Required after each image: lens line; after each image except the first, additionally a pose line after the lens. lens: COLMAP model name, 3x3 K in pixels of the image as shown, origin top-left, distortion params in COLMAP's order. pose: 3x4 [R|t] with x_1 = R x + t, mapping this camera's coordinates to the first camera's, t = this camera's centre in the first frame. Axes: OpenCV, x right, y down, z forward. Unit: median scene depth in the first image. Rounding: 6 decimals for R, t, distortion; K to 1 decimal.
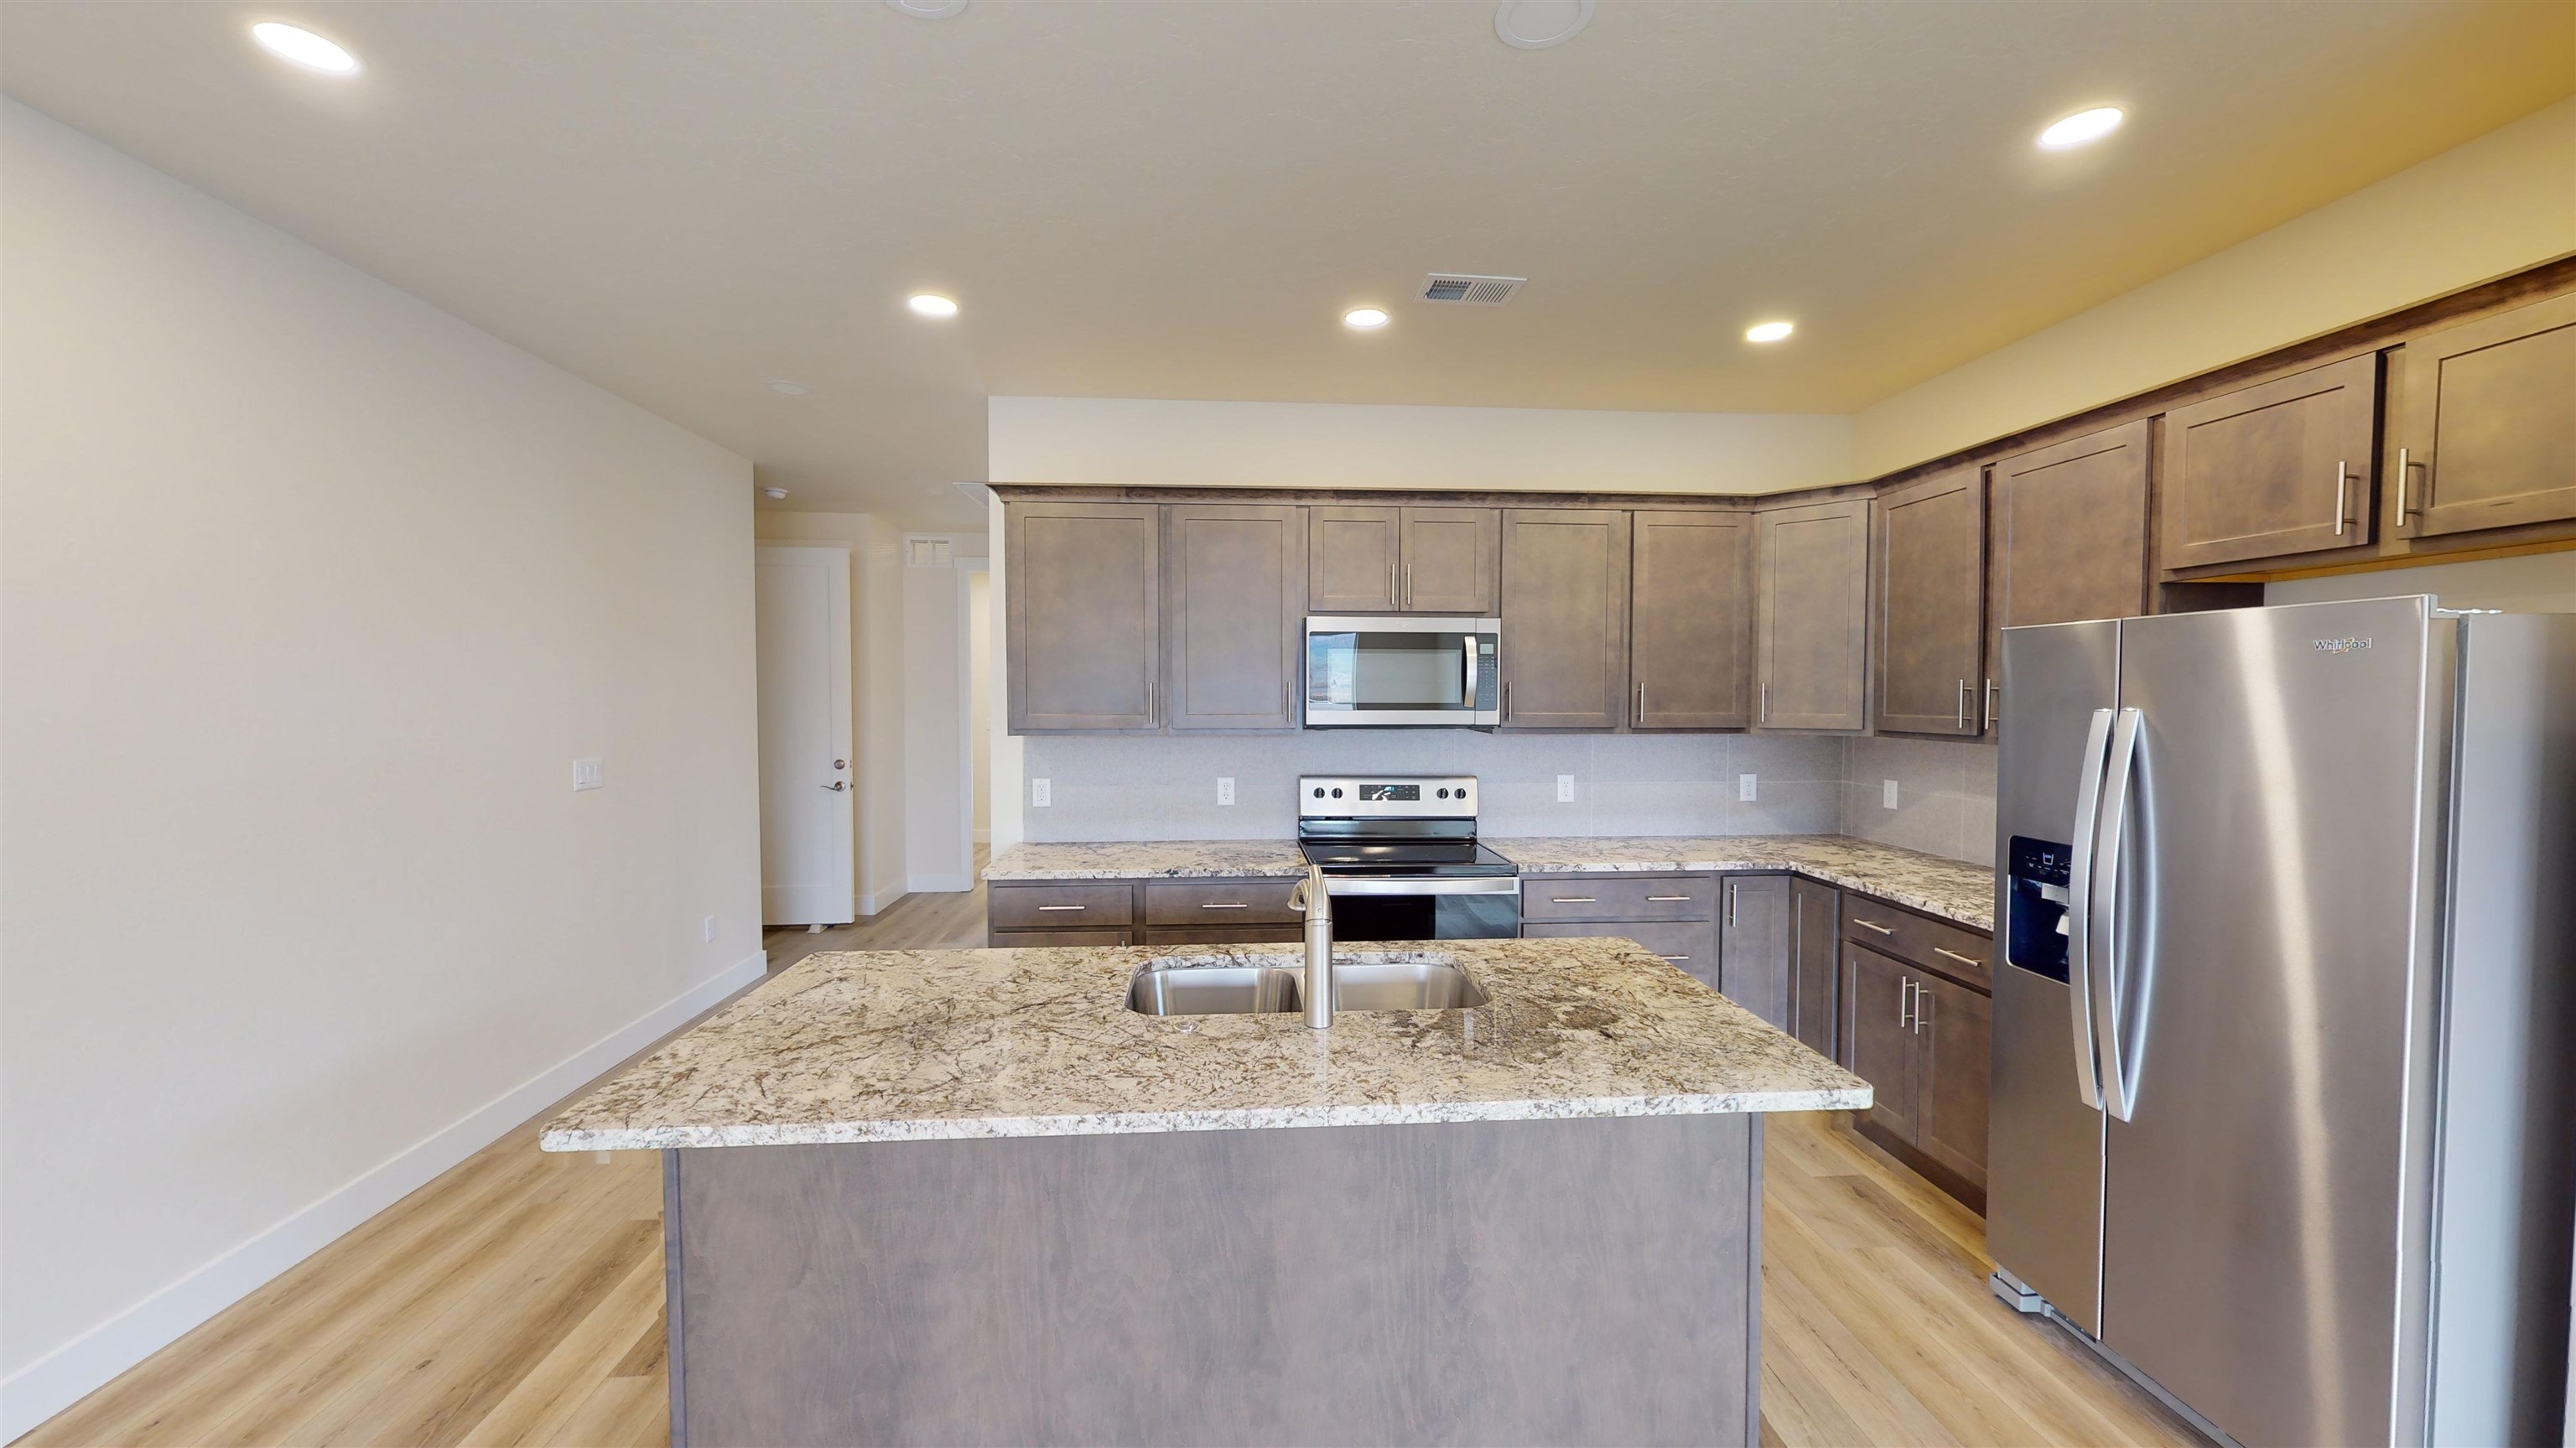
lens RADIAL K [[941.9, 0, 1289.0], [0, 941.9, 727.5], [0, 0, 1]] dist [0.000508, -0.000380]
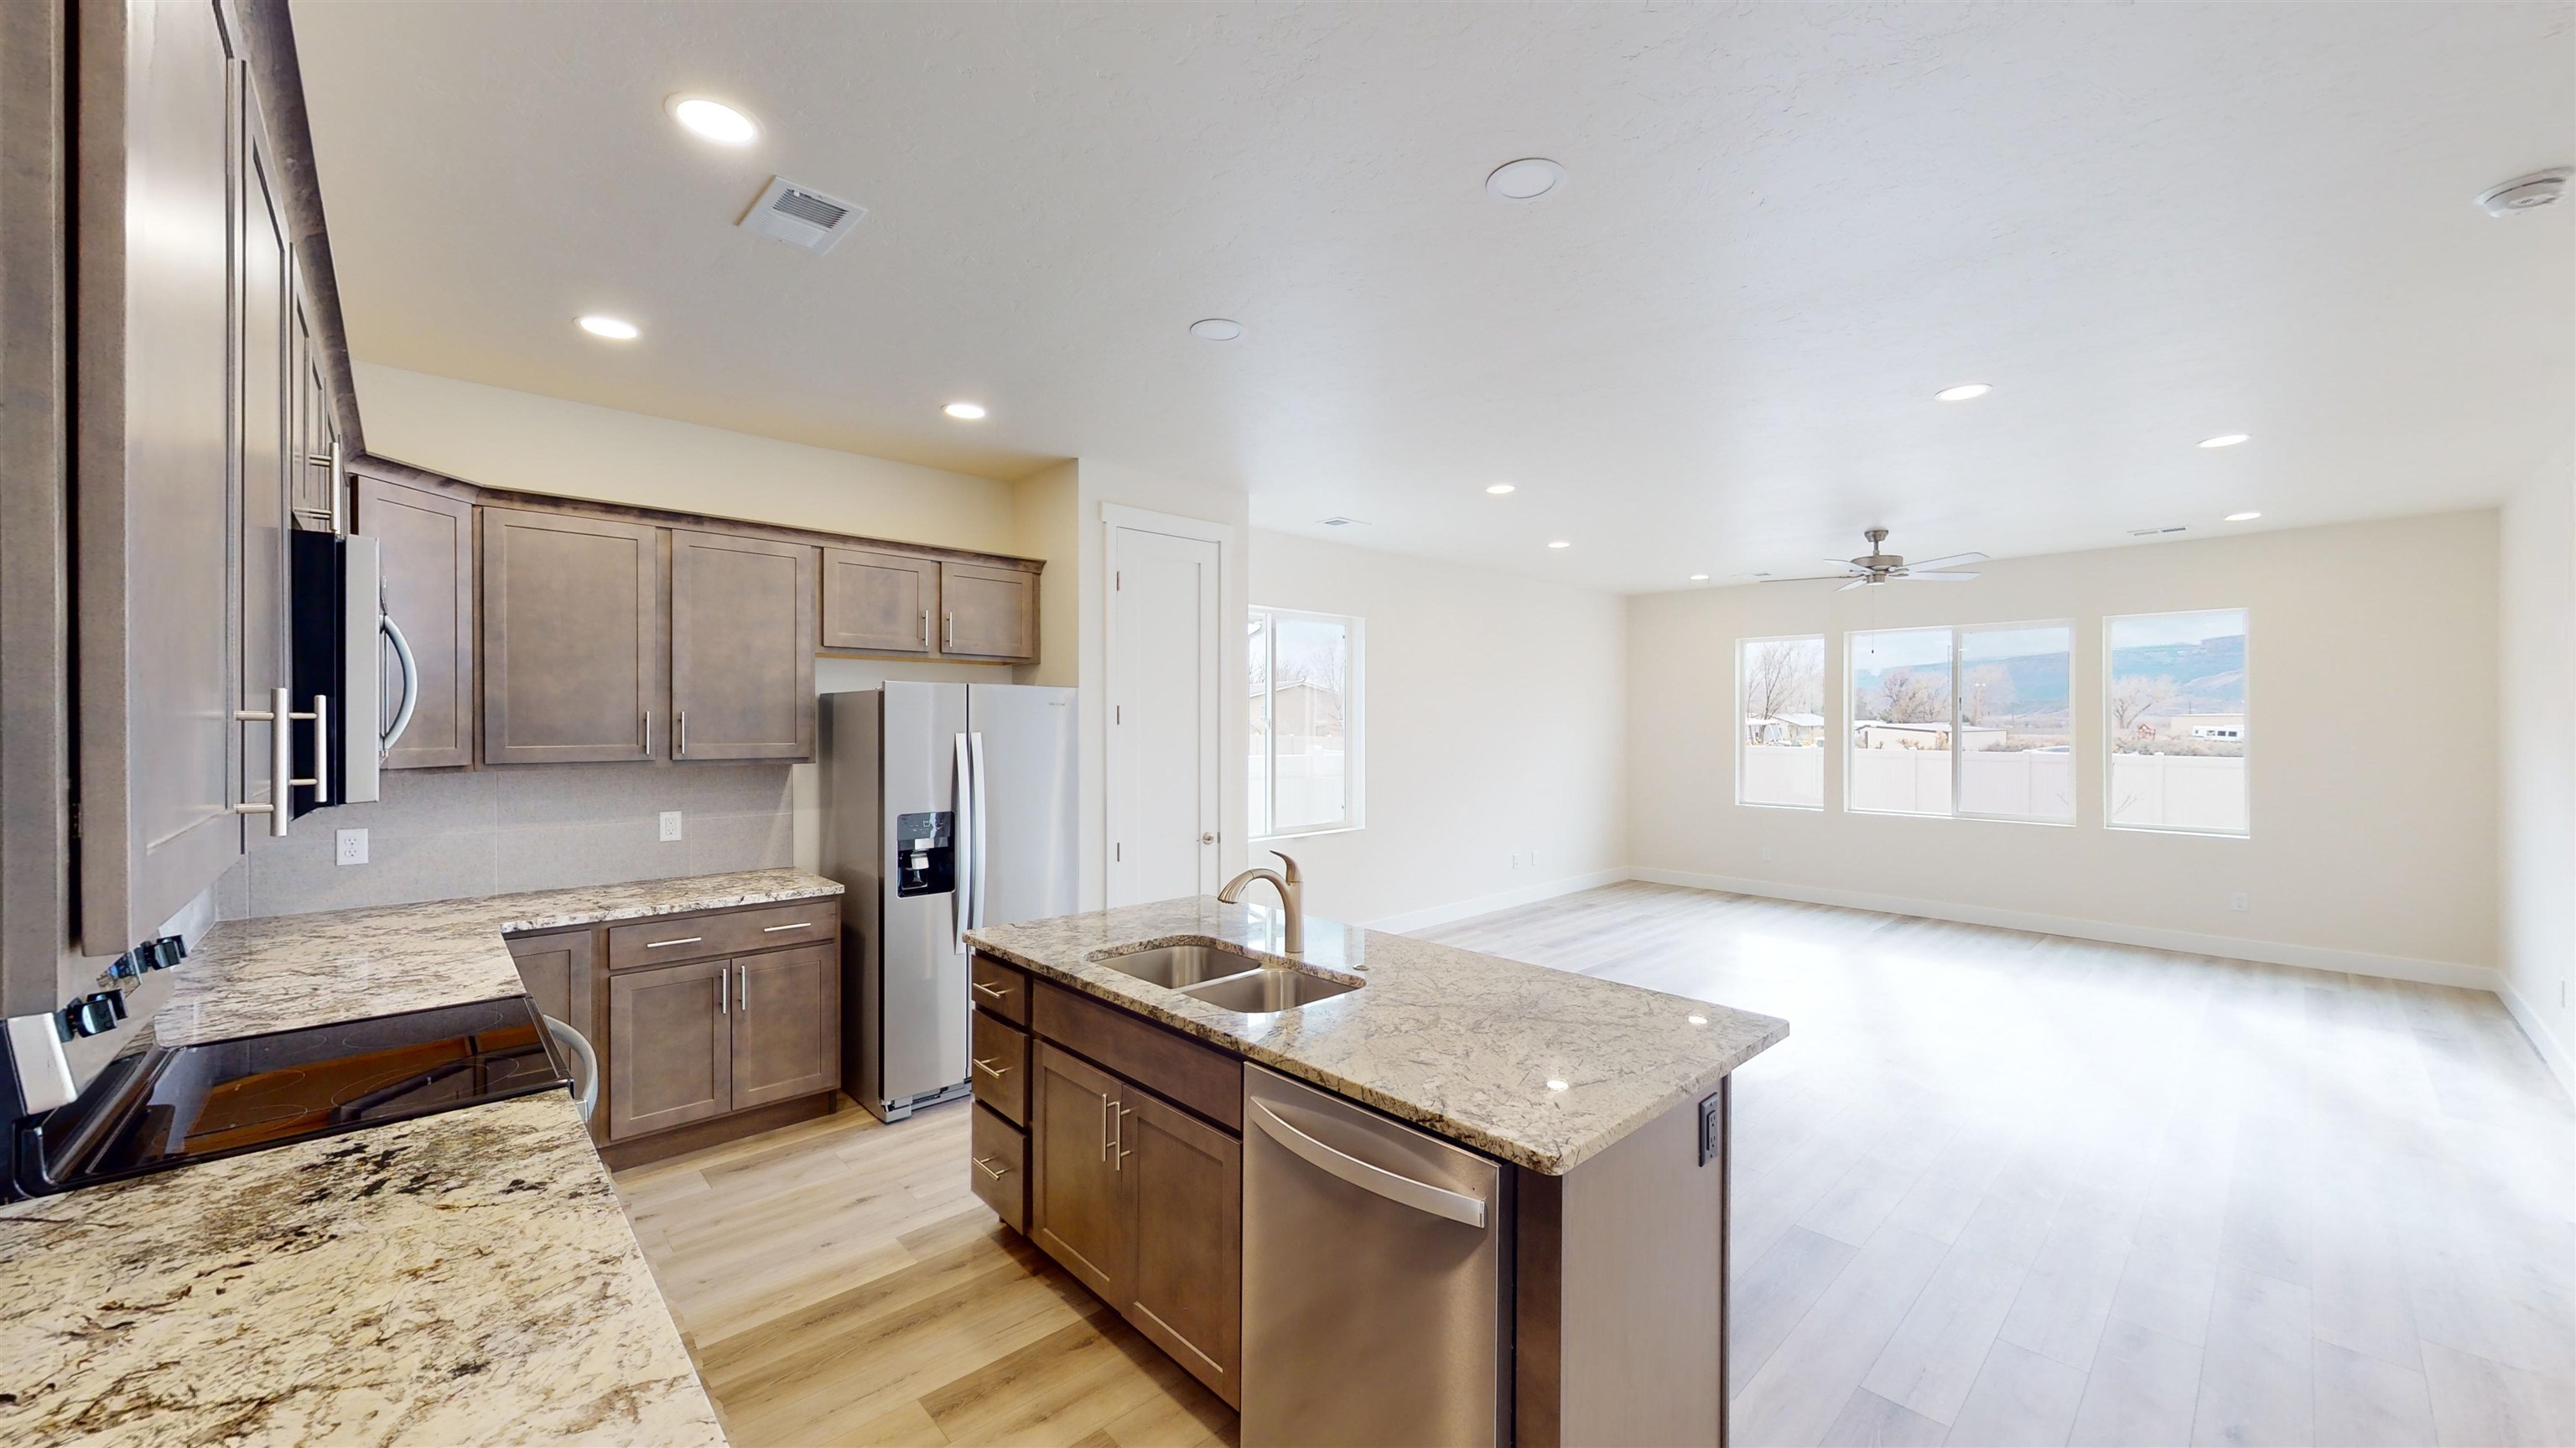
lens RADIAL K [[941.9, 0, 1289.0], [0, 941.9, 727.5], [0, 0, 1]] dist [0.000508, -0.000380]
pose [[-0.625880, -0.004207, 0.779908, -0.569330], [0.026949, 0.999272, 0.027017, -0.036907], [-0.779454, 0.037927, -0.625311, 0.985913]]
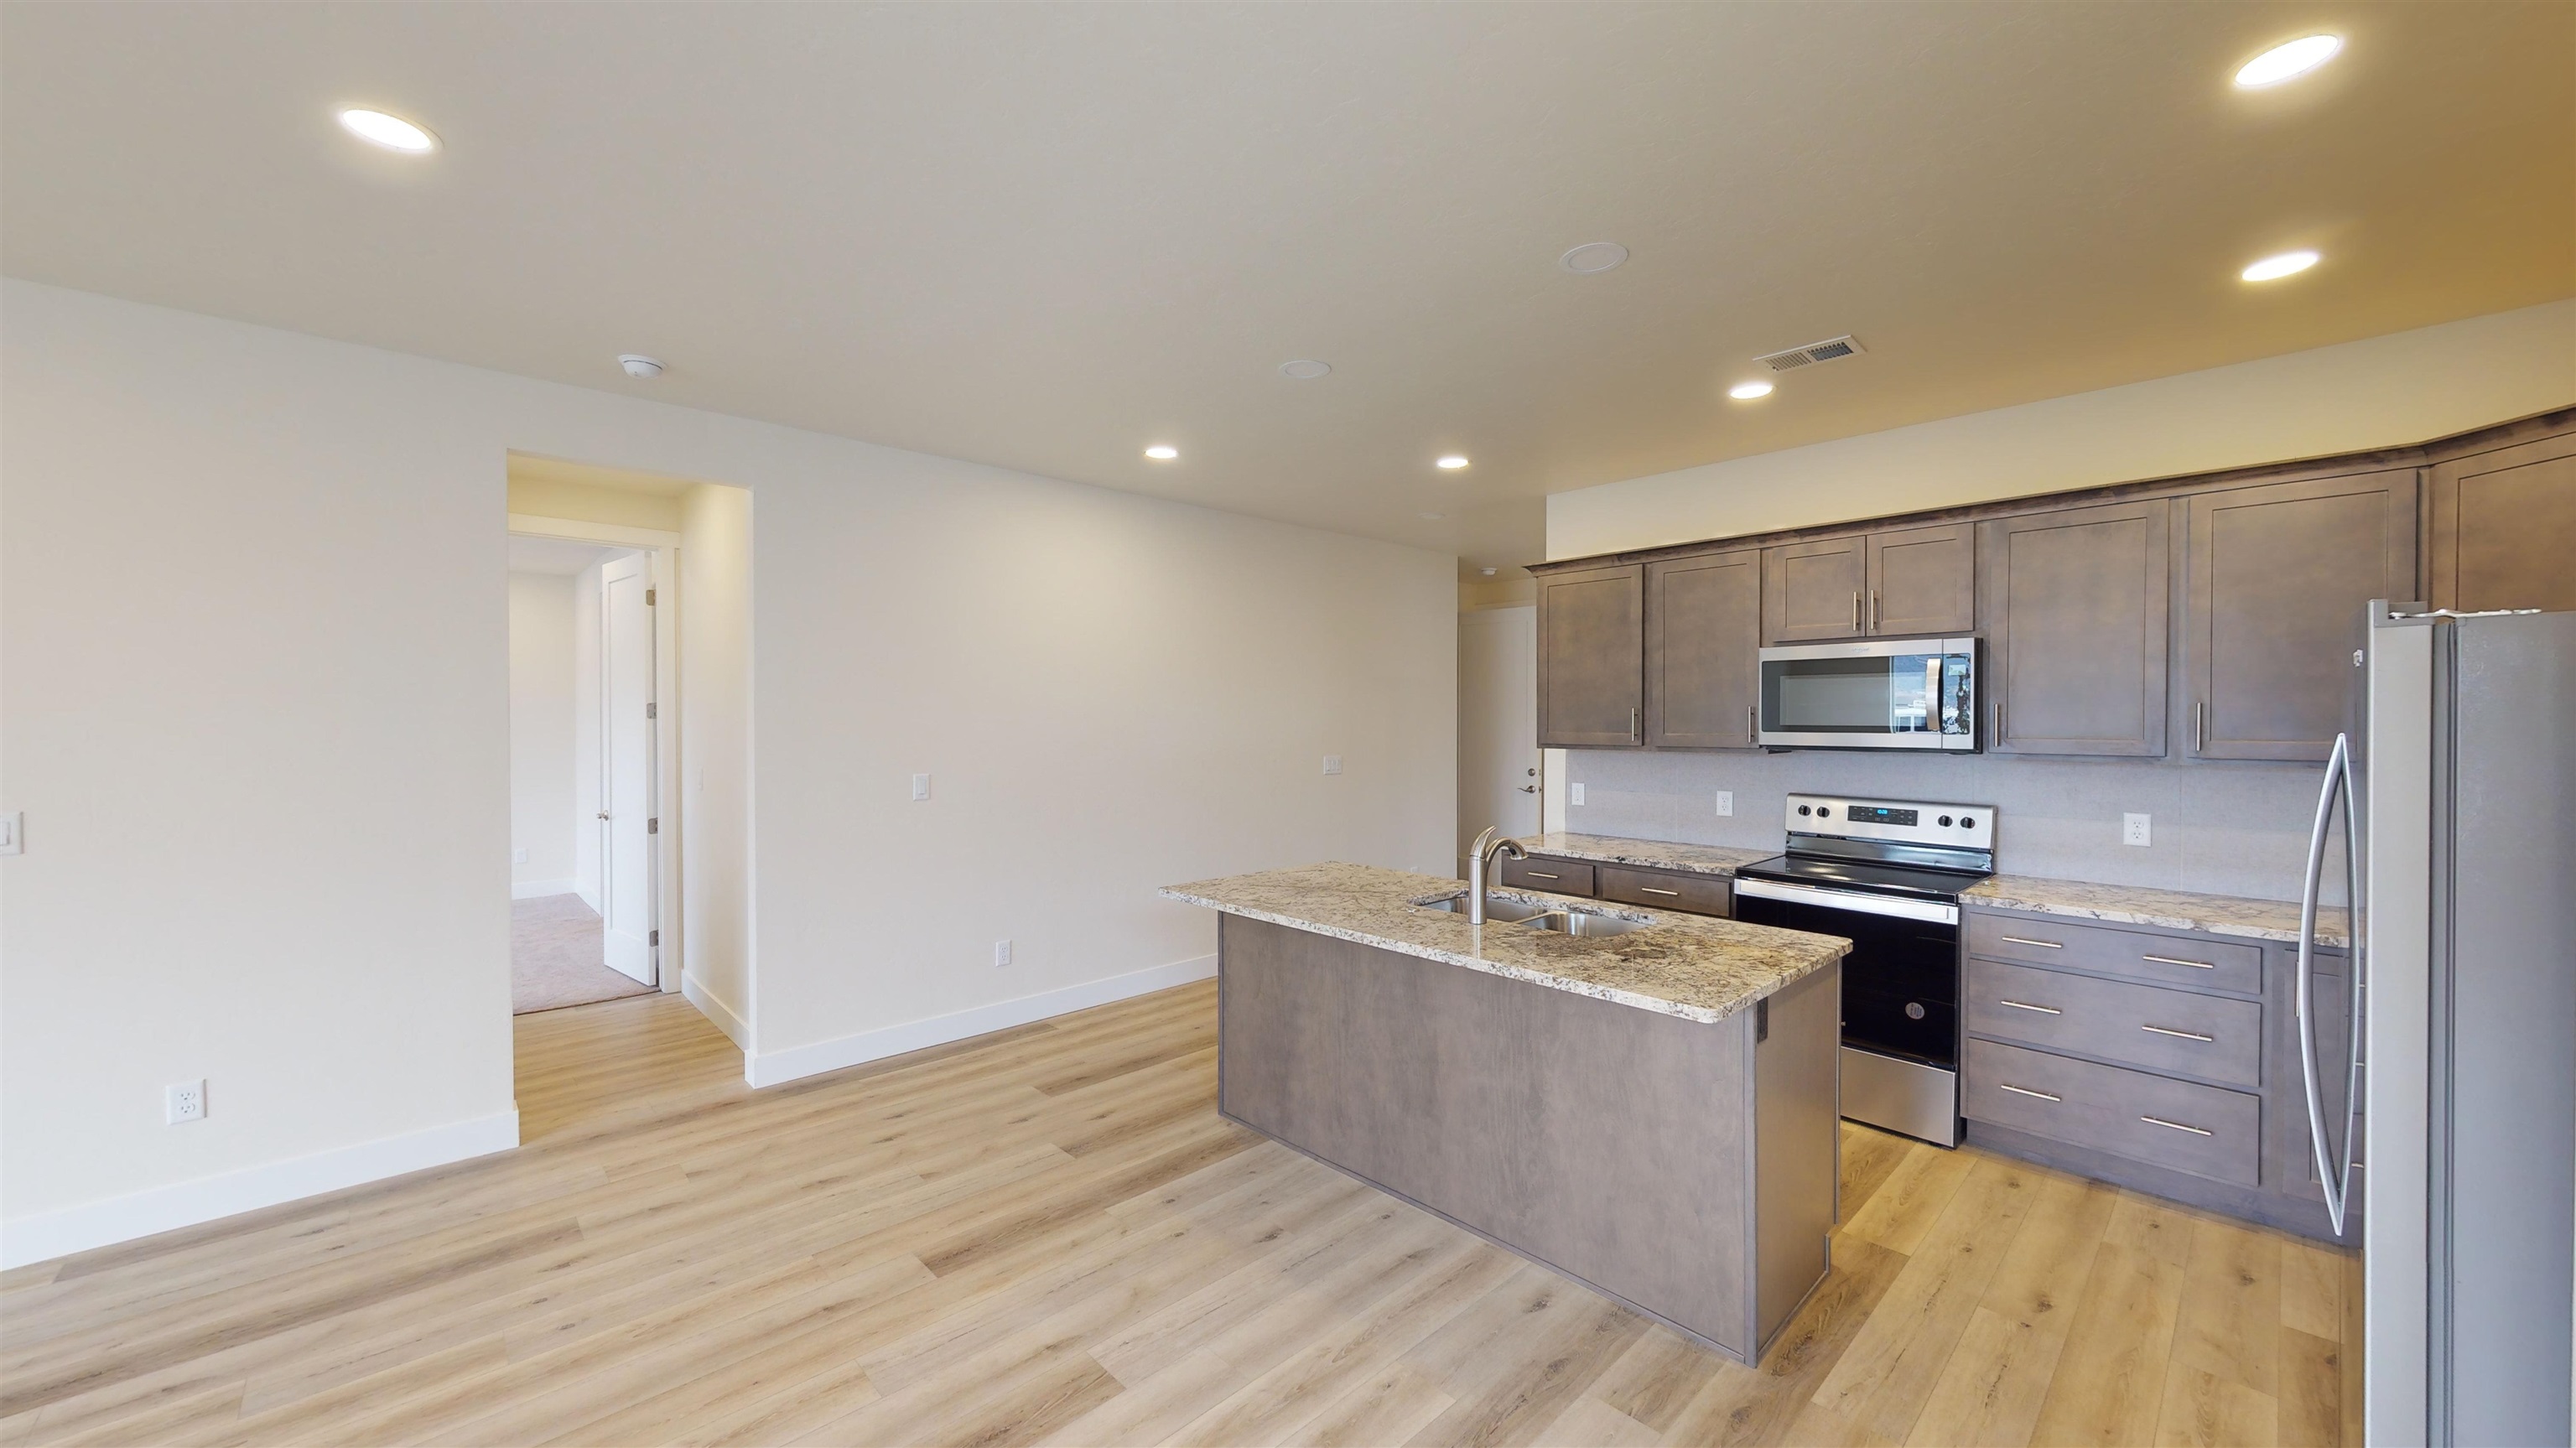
lens RADIAL K [[941.9, 0, 1289.0], [0, 941.9, 727.5], [0, 0, 1]] dist [0.000508, -0.000380]
pose [[0.632991, 0.006300, -0.774133, 0.550929], [-0.026203, 0.999568, -0.013292, 0.006002], [0.773715, 0.028698, 0.632883, -0.140550]]
